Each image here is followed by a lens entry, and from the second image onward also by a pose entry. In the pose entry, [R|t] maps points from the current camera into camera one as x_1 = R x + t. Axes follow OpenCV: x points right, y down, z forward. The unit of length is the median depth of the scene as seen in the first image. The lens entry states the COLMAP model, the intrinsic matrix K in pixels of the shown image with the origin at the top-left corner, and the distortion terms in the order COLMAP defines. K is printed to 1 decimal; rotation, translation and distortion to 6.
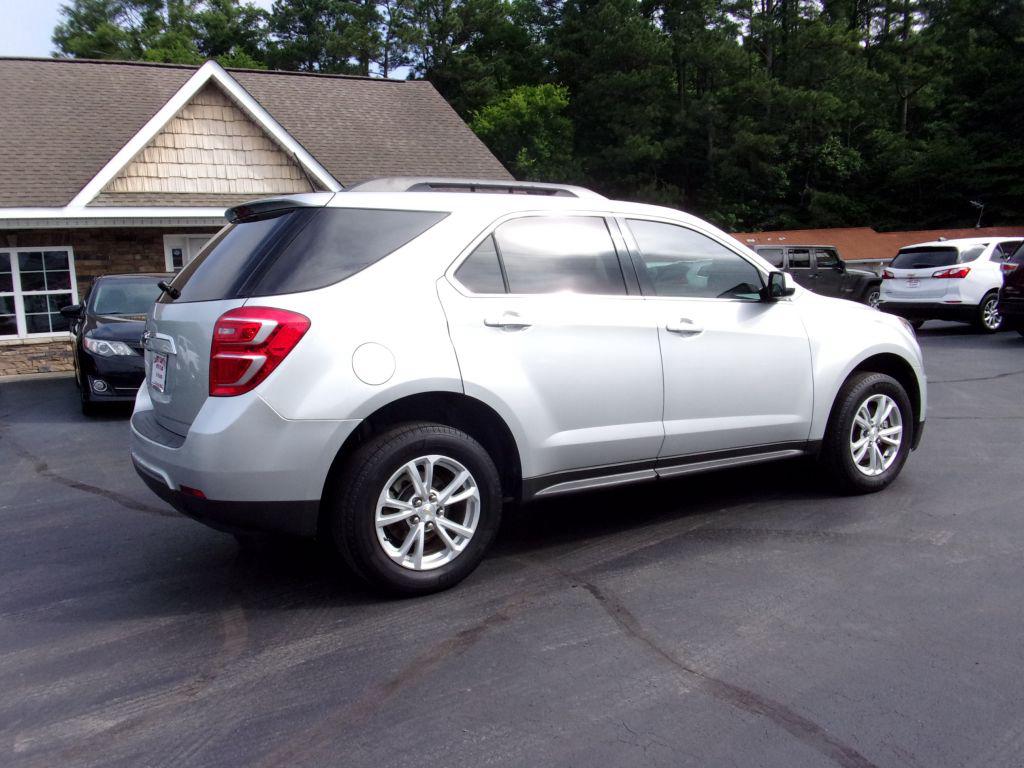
lens RADIAL K [[829.7, 0, 511.3], [0, 829.7, 399.7], [0, 0, 1]] dist [0.001516, -0.011142]
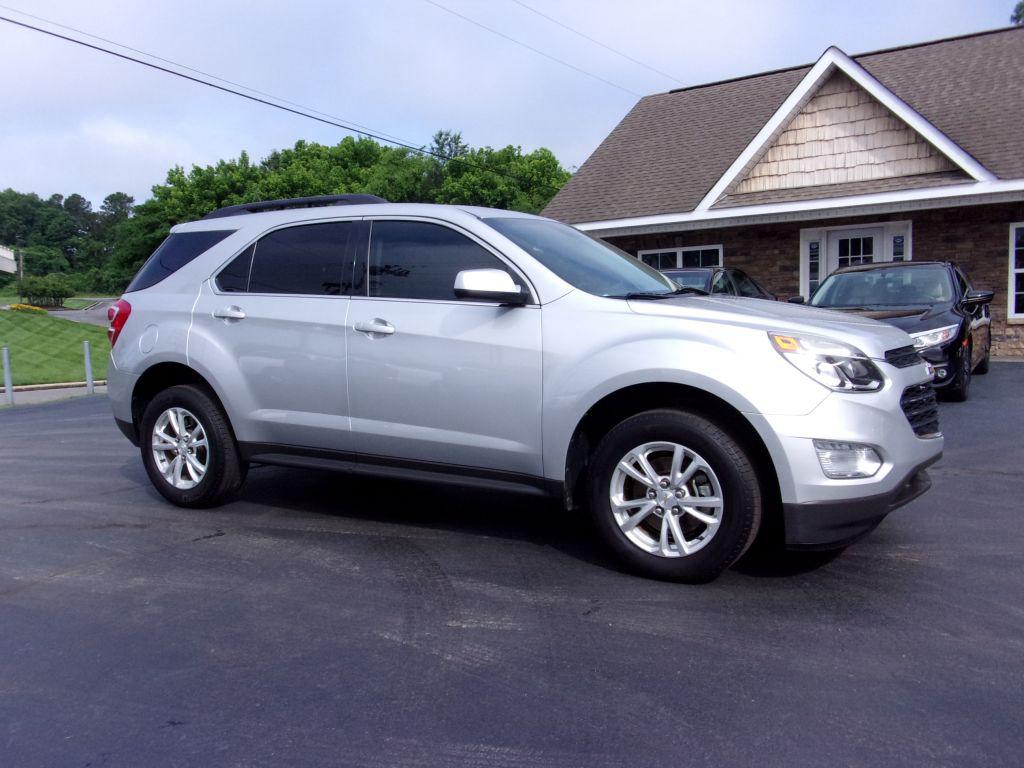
lens RADIAL K [[865.4, 0, 532.7], [0, 865.4, 394.3], [0, 0, 1]] dist [0.038371, -0.056559]
pose [[0.504796, 0.112018, -0.855940, 0.375992], [-0.113357, 0.991560, 0.062914, -0.029687], [0.855764, 0.065268, 0.513234, 0.196522]]
